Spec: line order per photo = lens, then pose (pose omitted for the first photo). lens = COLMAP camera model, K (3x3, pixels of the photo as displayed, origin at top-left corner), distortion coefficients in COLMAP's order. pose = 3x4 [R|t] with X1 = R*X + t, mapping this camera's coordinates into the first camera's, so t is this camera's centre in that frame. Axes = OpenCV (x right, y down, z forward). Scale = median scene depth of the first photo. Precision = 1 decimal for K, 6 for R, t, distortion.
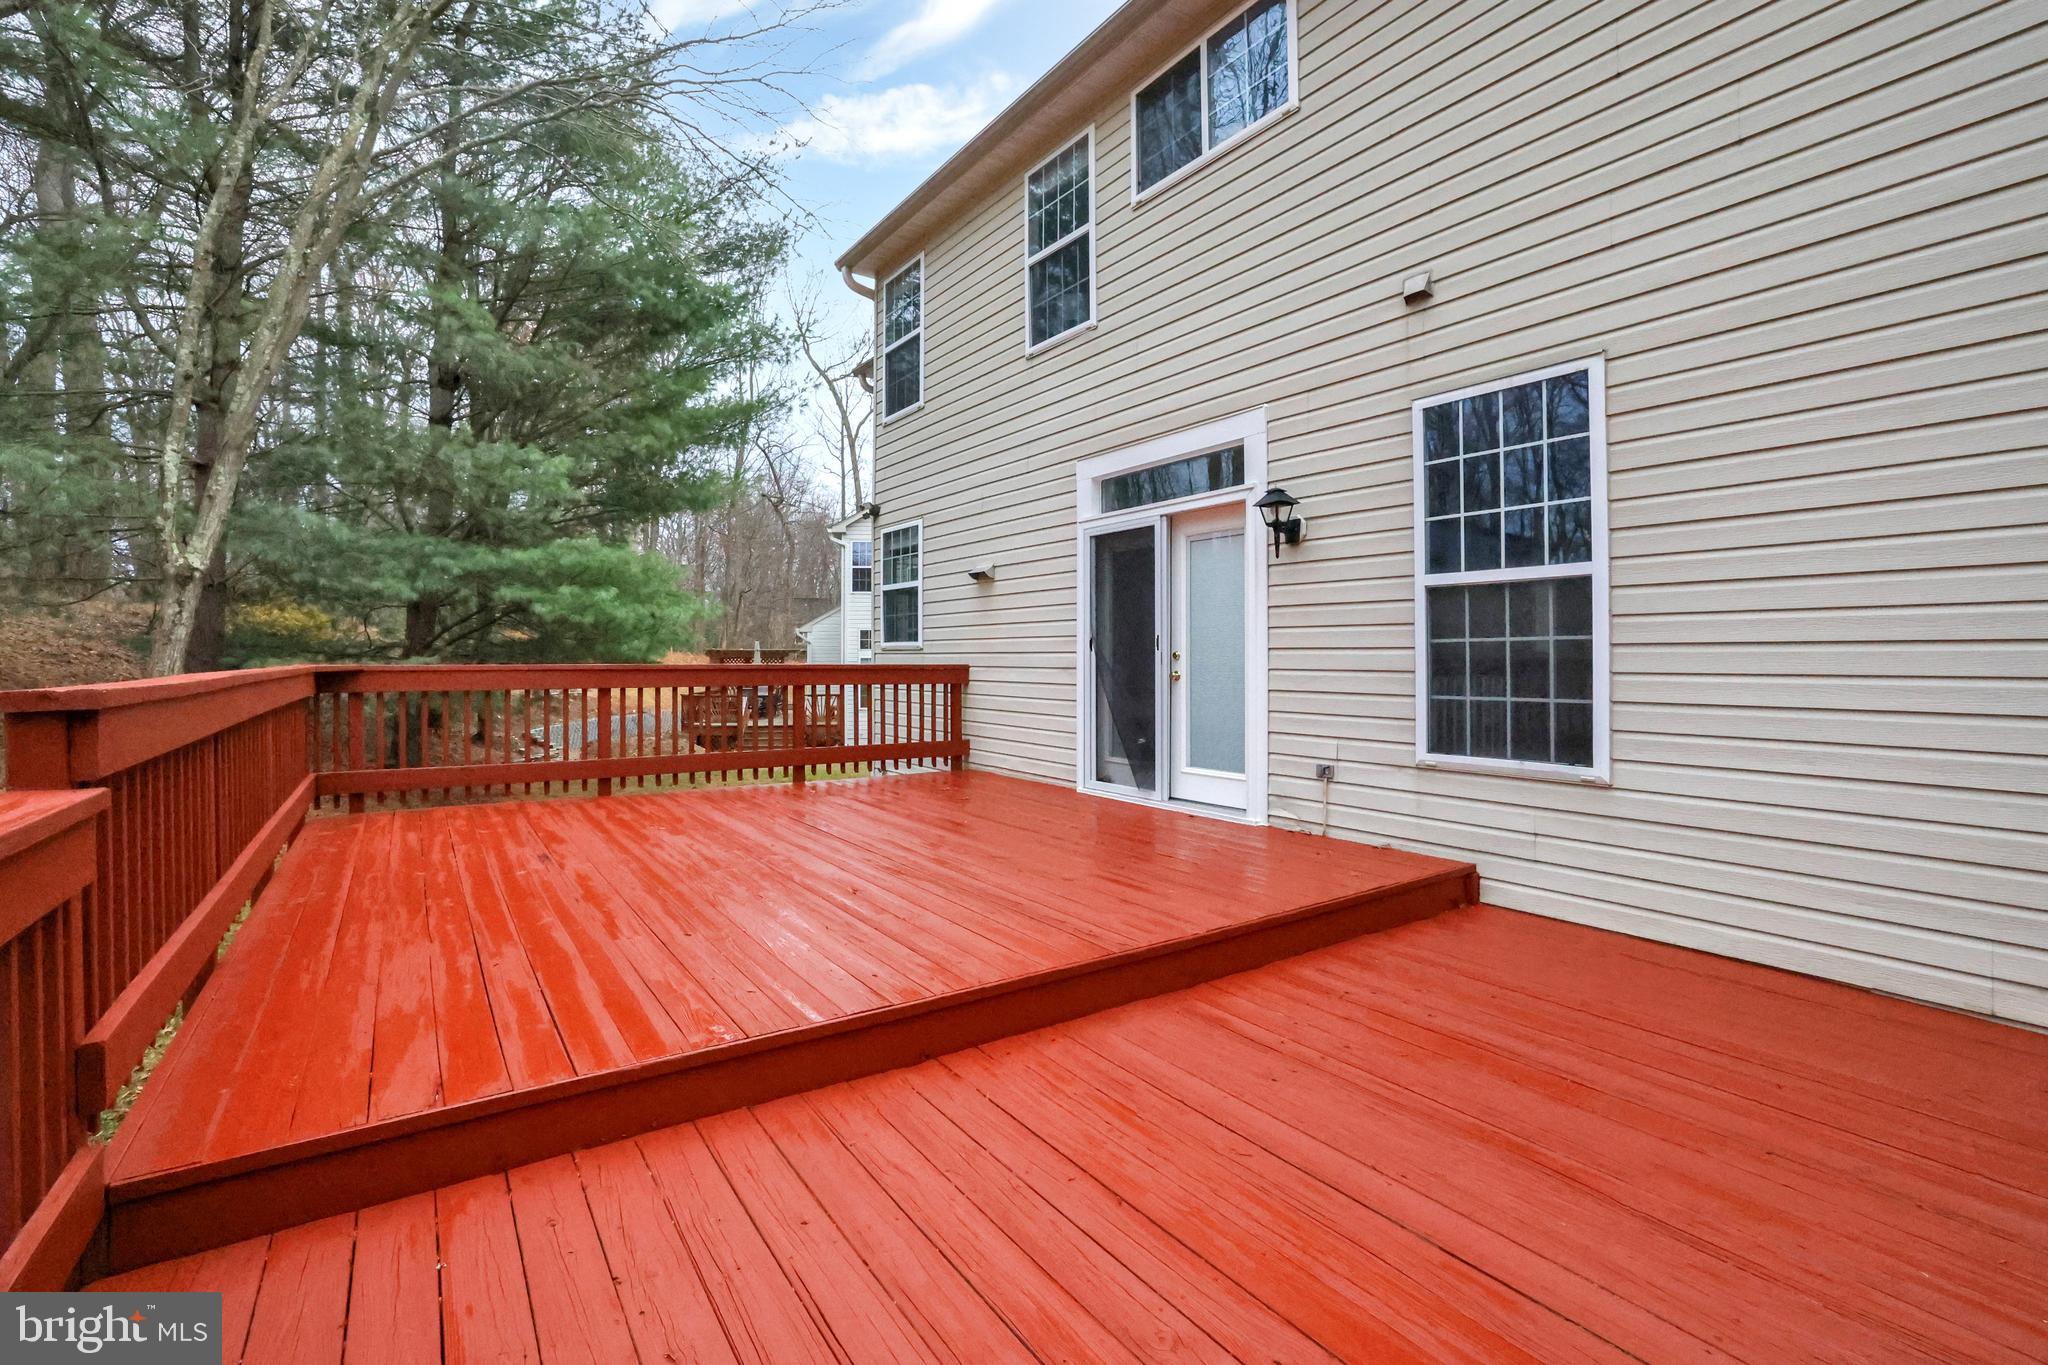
lens RADIAL K [[911.6, 0, 1021.4], [0, 911.6, 650.8], [0, 0, 1]] dist [-0.035599, 0.000213]
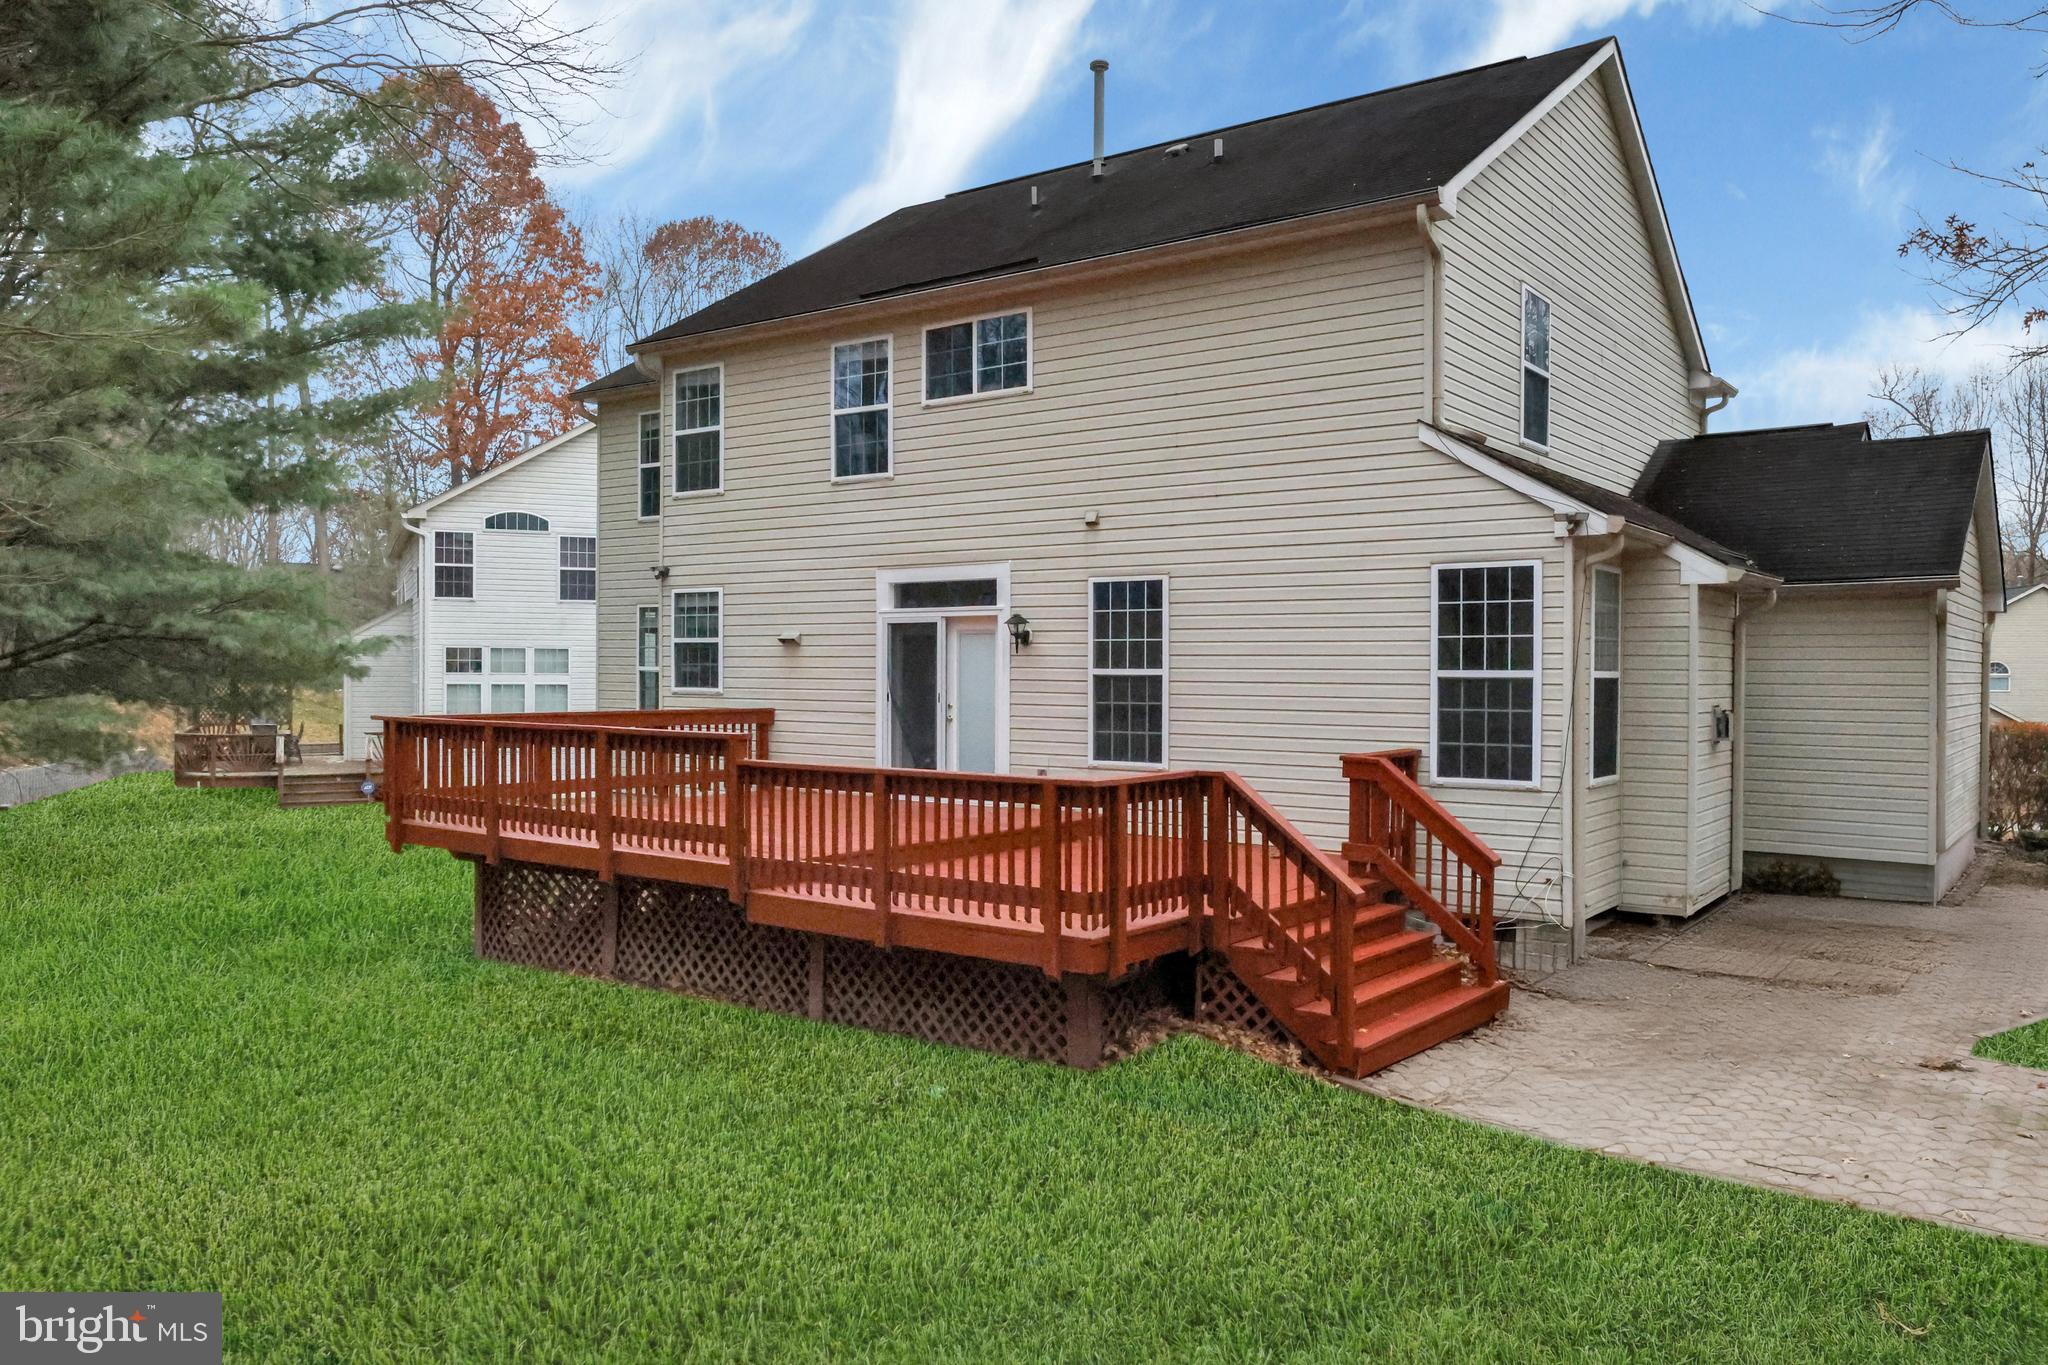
lens RADIAL K [[1476.9, 0, 1024.0], [0, 1476.9, 682.5], [0, 0, 1]] dist [0.003653, 0.000574]
pose [[0.945028, 0.002108, 0.326983, -0.616390], [-0.008185, 0.999818, 0.017212, -0.091057], [-0.326887, -0.018942, 0.944874, -1.644797]]
